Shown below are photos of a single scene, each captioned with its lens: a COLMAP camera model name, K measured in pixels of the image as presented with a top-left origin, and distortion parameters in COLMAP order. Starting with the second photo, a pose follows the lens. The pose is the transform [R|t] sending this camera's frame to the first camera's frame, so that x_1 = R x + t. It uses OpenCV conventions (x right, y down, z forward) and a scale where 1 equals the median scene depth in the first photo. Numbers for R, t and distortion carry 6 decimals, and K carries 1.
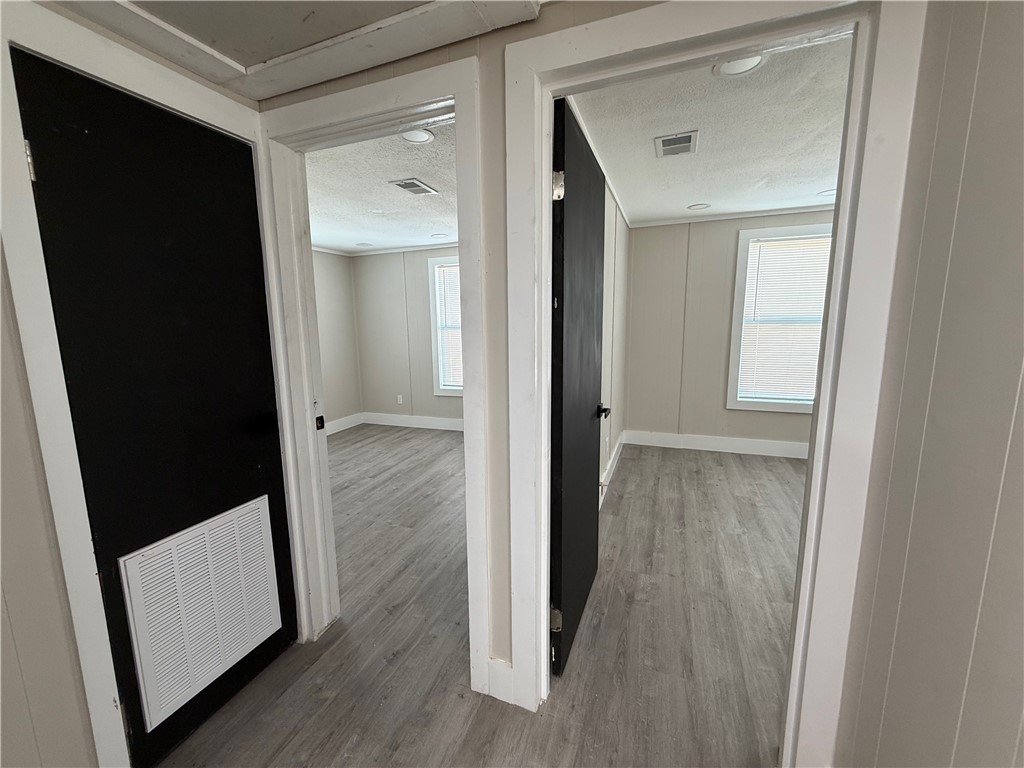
lens RADIAL K [[411.2, 0, 512.0], [0, 411.2, 384.0], [0, 0, 1]] dist [0.000022, -0.000197]
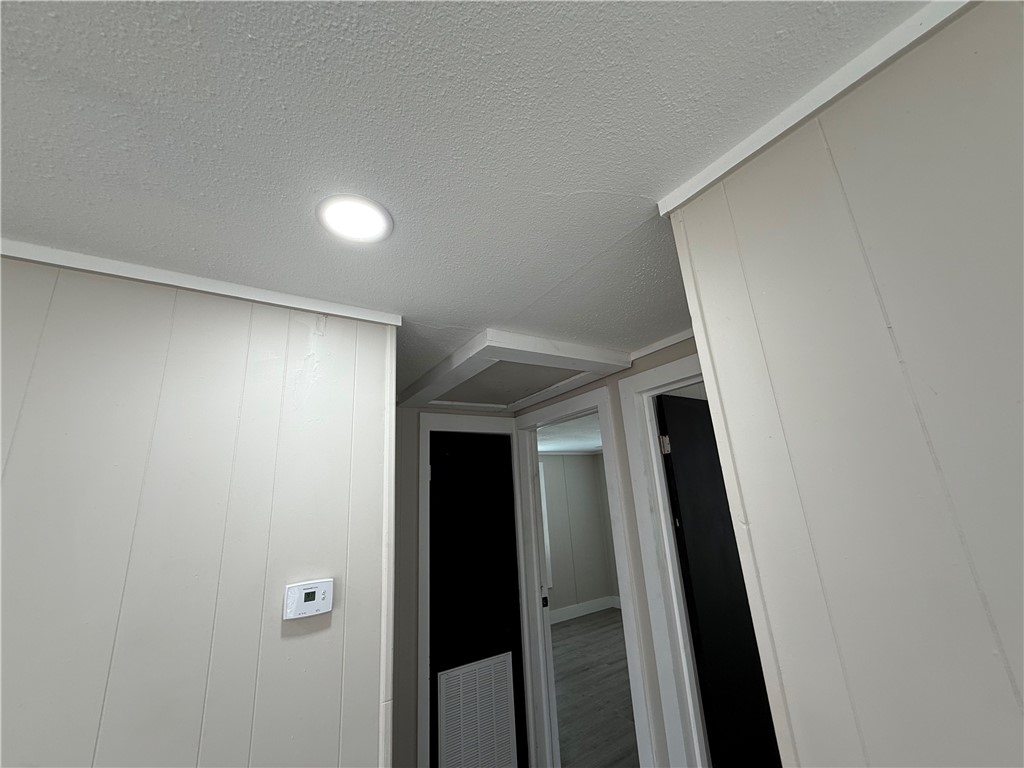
lens RADIAL K [[411.2, 0, 512.0], [0, 411.2, 384.0], [0, 0, 1]] dist [0.000022, -0.000197]
pose [[0.811477, -0.195764, -0.550620, 0.246852], [-0.039668, 0.921596, -0.386119, -0.031654], [0.583037, 0.335168, 0.740088, -0.257031]]
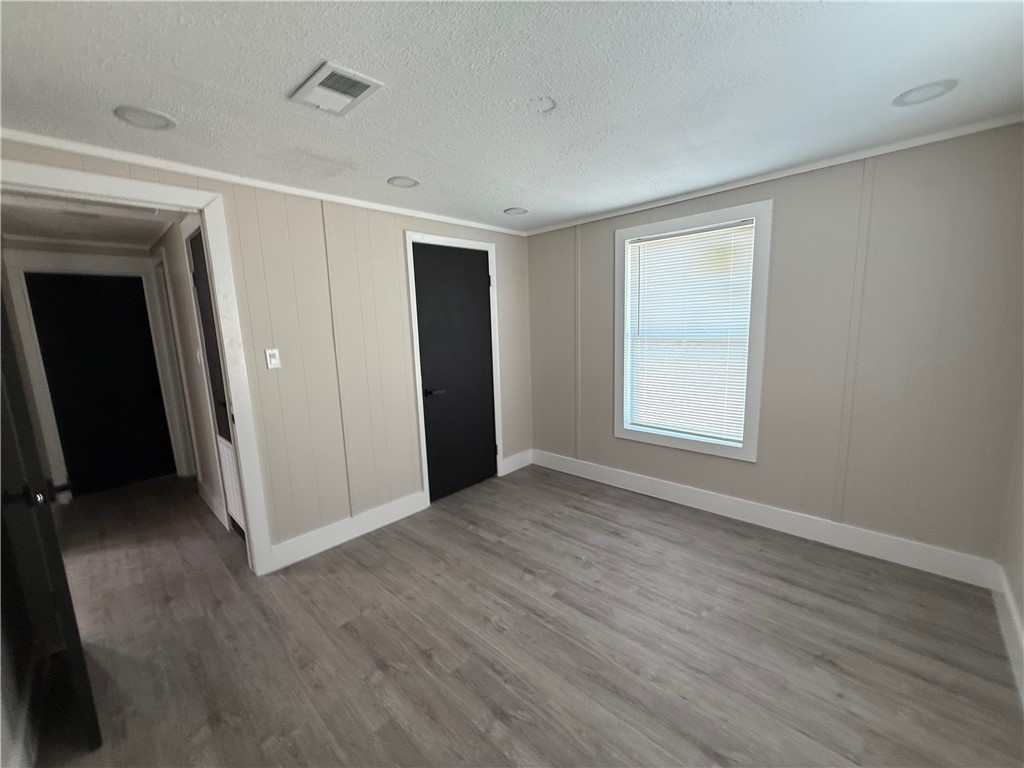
lens RADIAL K [[411.2, 0, 512.0], [0, 411.2, 384.0], [0, 0, 1]] dist [0.000022, -0.000197]
pose [[-0.394181, 0.164094, -0.904265, 0.208992], [-0.101751, 0.970089, 0.220393, -0.237936], [0.913383, 0.178885, -0.365694, 1.412323]]
